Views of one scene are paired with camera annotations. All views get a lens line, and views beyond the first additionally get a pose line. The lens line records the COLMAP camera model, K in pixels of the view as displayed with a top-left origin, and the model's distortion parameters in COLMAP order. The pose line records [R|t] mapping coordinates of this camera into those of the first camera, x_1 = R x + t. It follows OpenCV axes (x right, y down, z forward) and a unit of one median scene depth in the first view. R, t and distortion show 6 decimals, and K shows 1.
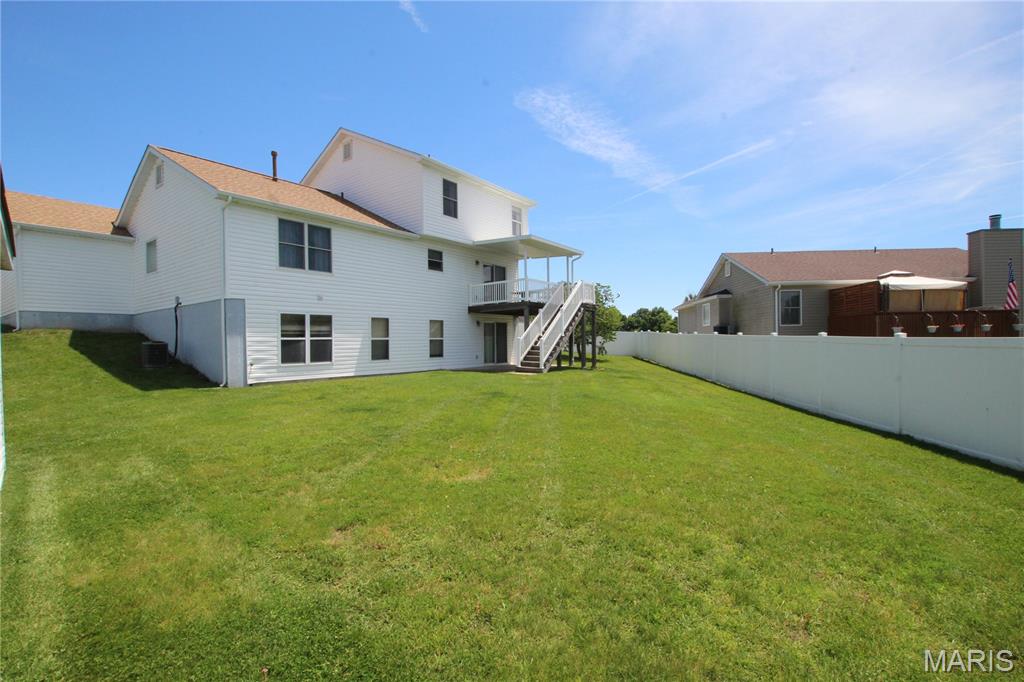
lens RADIAL K [[470.9, 0, 506.4], [0, 470.9, 346.2], [0, 0, 1]] dist [-0.035014, 0.000627]
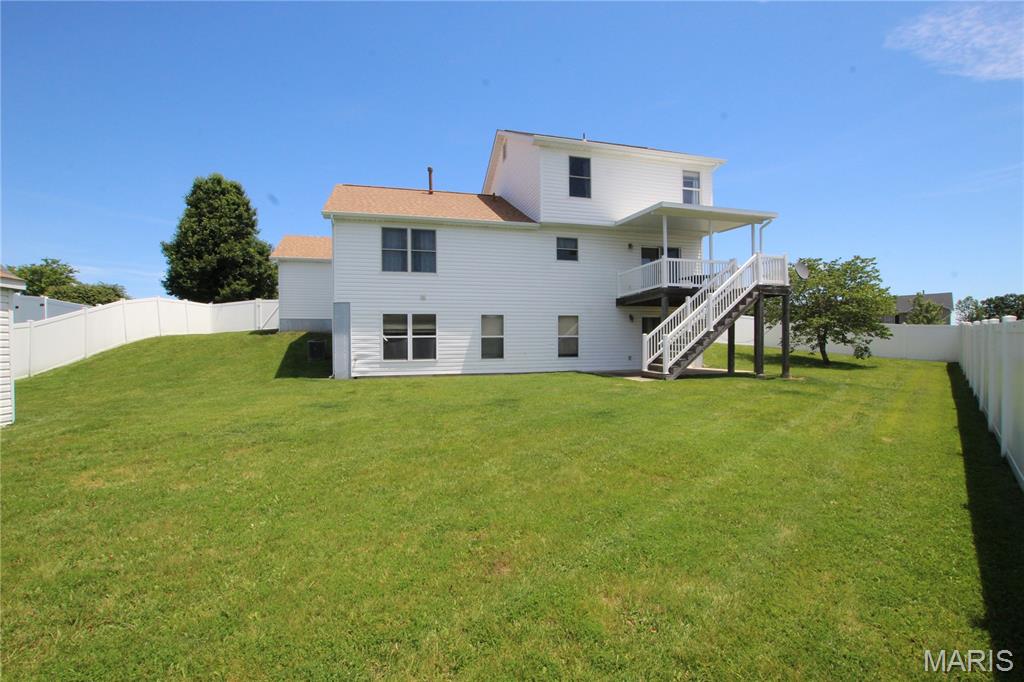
lens RADIAL K [[470.3, 0, 527.9], [0, 470.3, 345.9], [0, 0, 1]] dist [-0.048212, 0.014894]
pose [[0.797639, 0.005160, -0.603113, 0.402526], [-0.004402, 0.999987, 0.002734, 0.000251], [0.603119, 0.000474, 0.797651, 0.292623]]
